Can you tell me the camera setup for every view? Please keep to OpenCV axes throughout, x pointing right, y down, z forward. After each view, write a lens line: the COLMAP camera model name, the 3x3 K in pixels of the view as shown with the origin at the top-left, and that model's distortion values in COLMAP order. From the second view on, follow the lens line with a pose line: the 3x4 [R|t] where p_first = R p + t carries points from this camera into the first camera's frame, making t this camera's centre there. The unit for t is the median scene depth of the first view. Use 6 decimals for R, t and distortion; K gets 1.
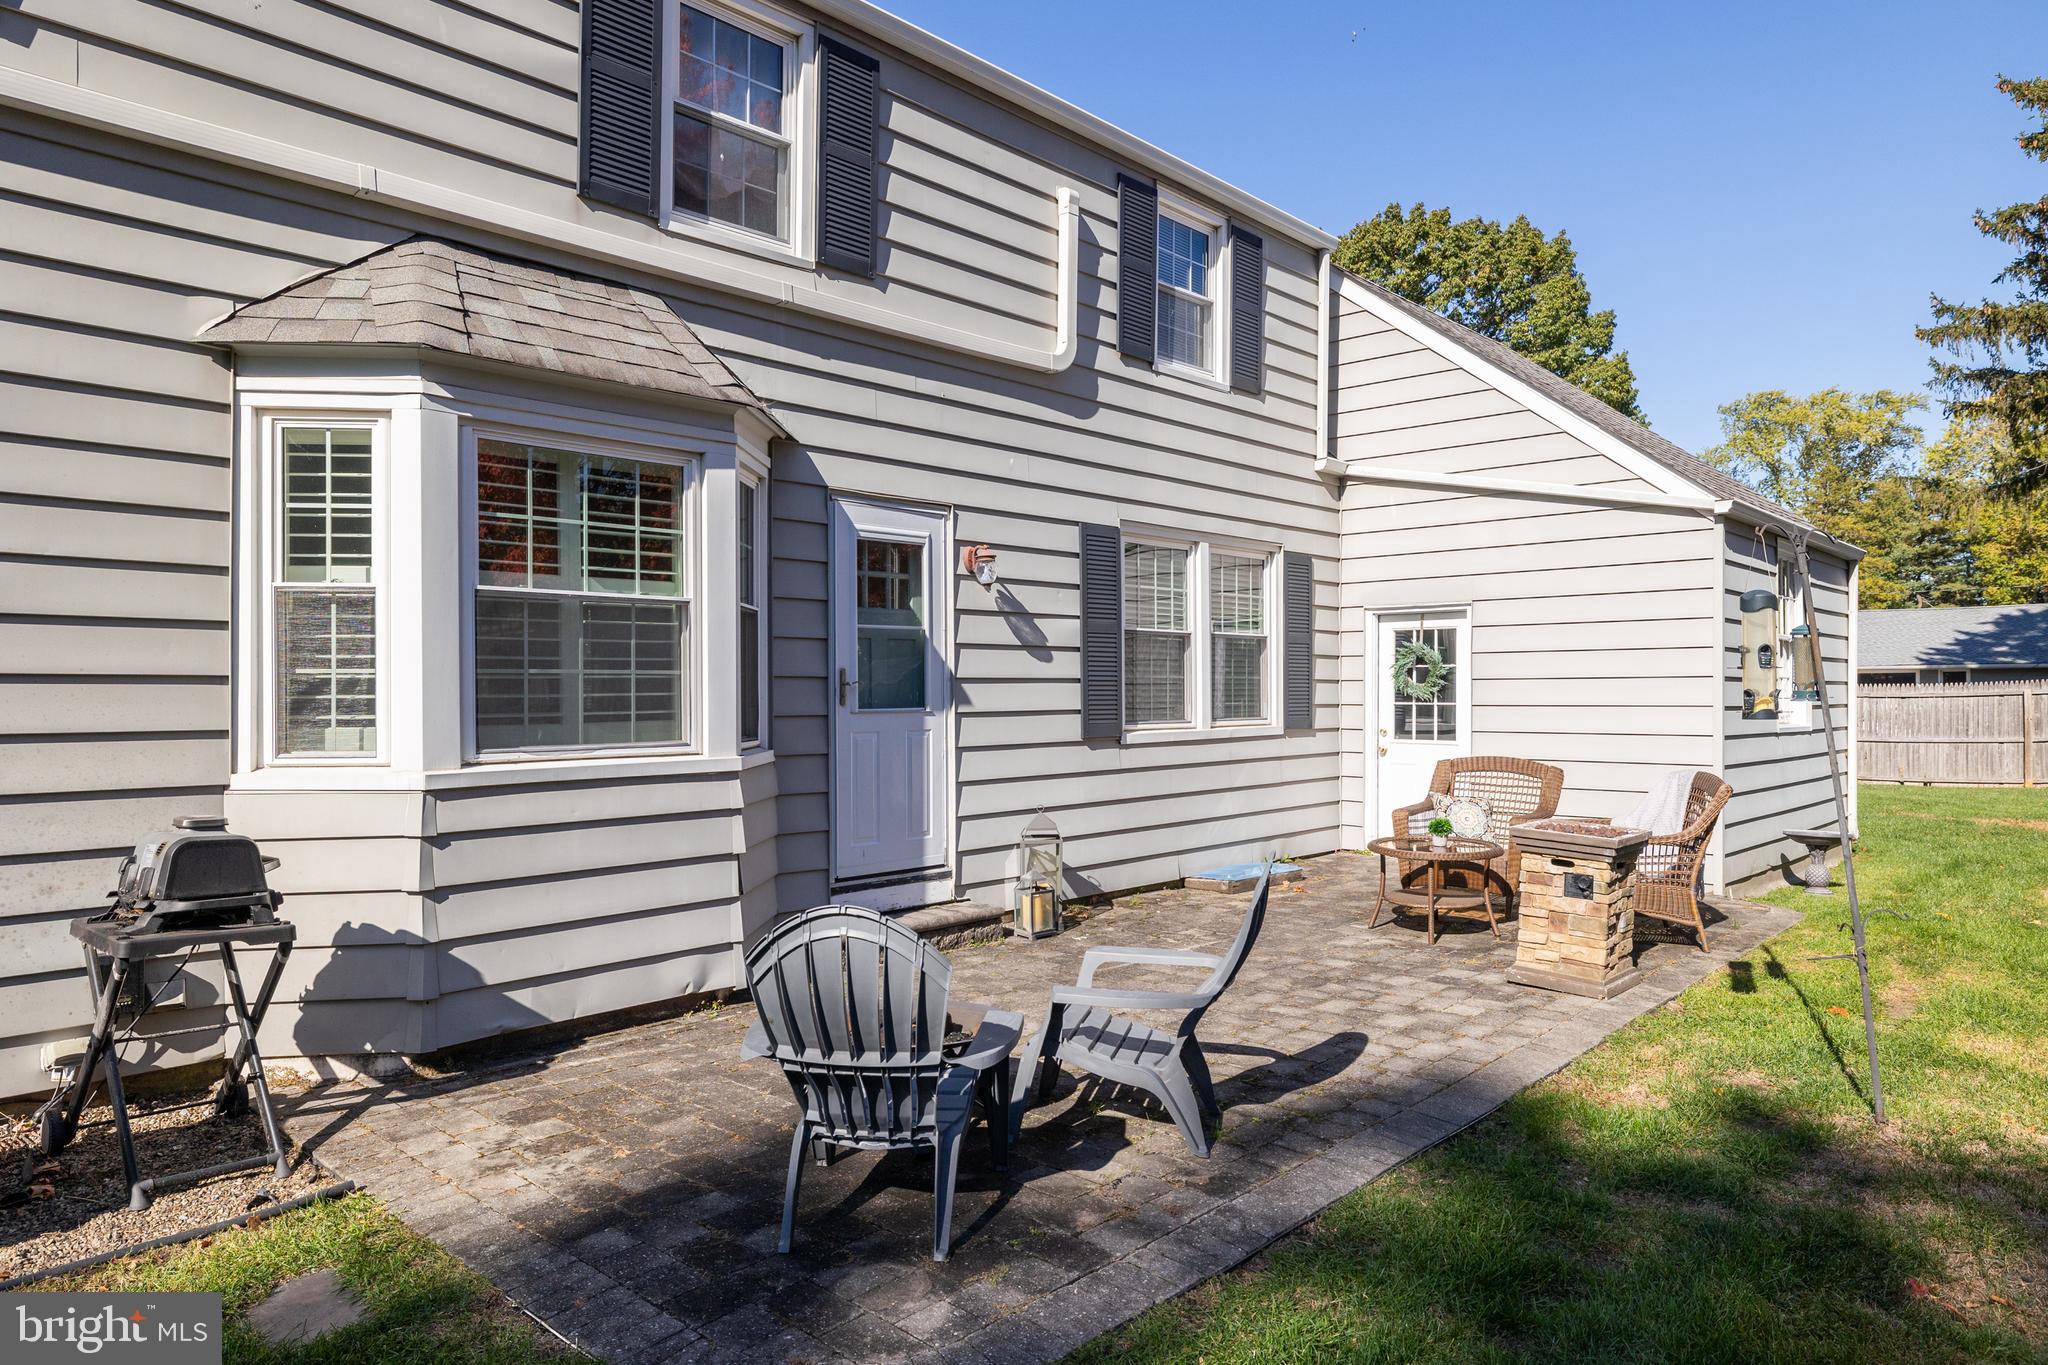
lens RADIAL K [[1330.1, 0, 1024.0], [0, 1330.1, 682.5], [0, 0, 1]] dist [-0.002297, 0.047396]
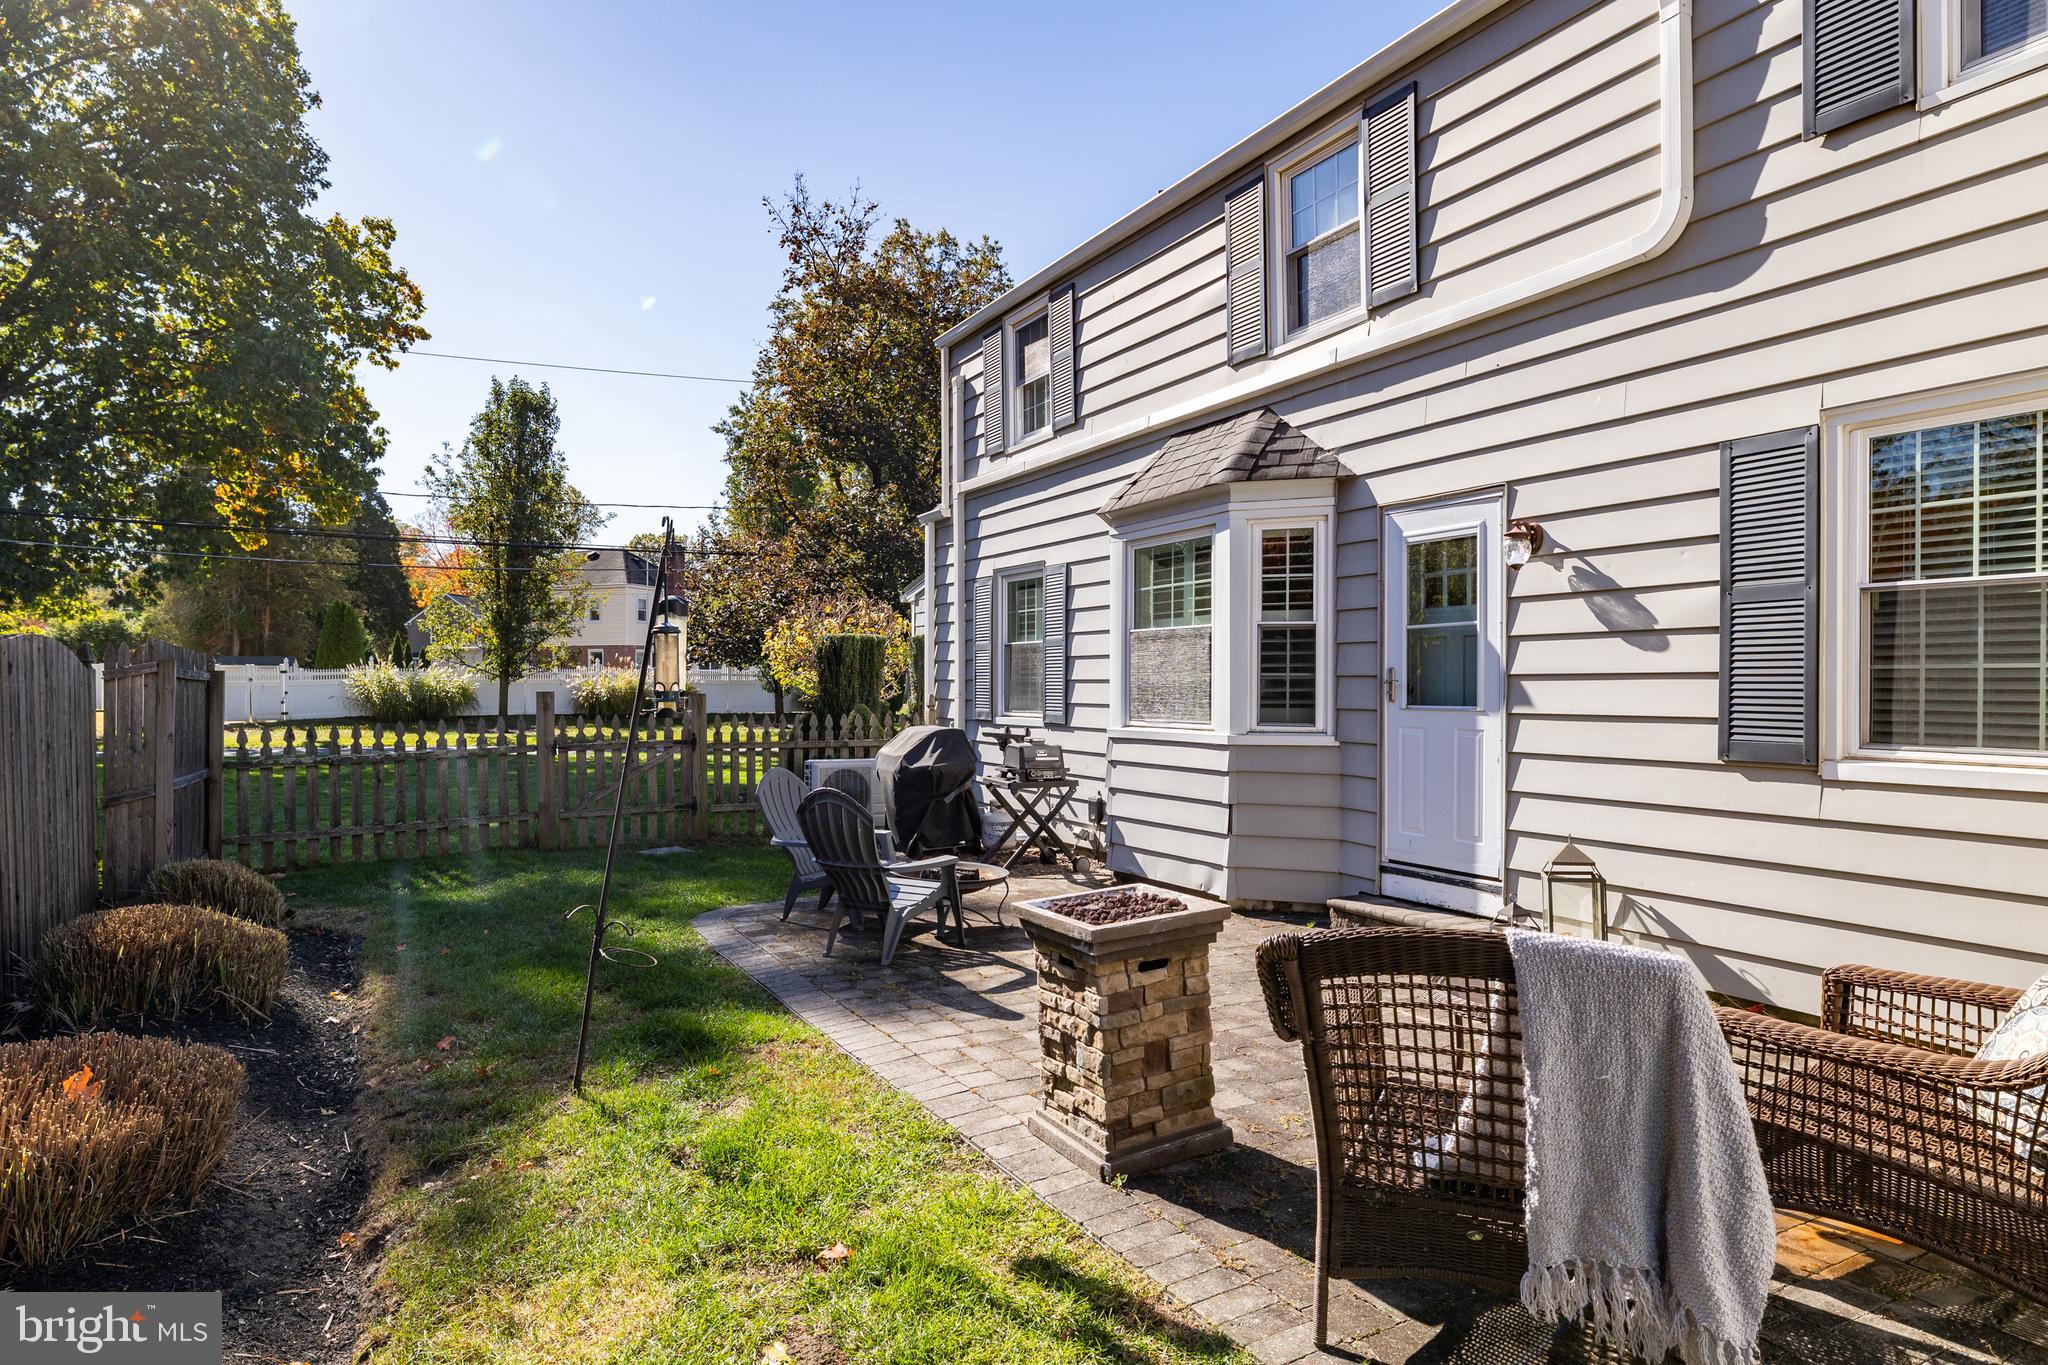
lens RADIAL K [[1223.6, 0, 1020.1], [0, 1223.6, 689.1], [0, 0, 1]] dist [-0.002407, 0.000419]
pose [[-0.354151, 0.003380, -0.935182, 0.797997], [0.003022, 0.999992, 0.002470, 0.003109], [0.935183, -0.001951, -0.354158, 0.938015]]
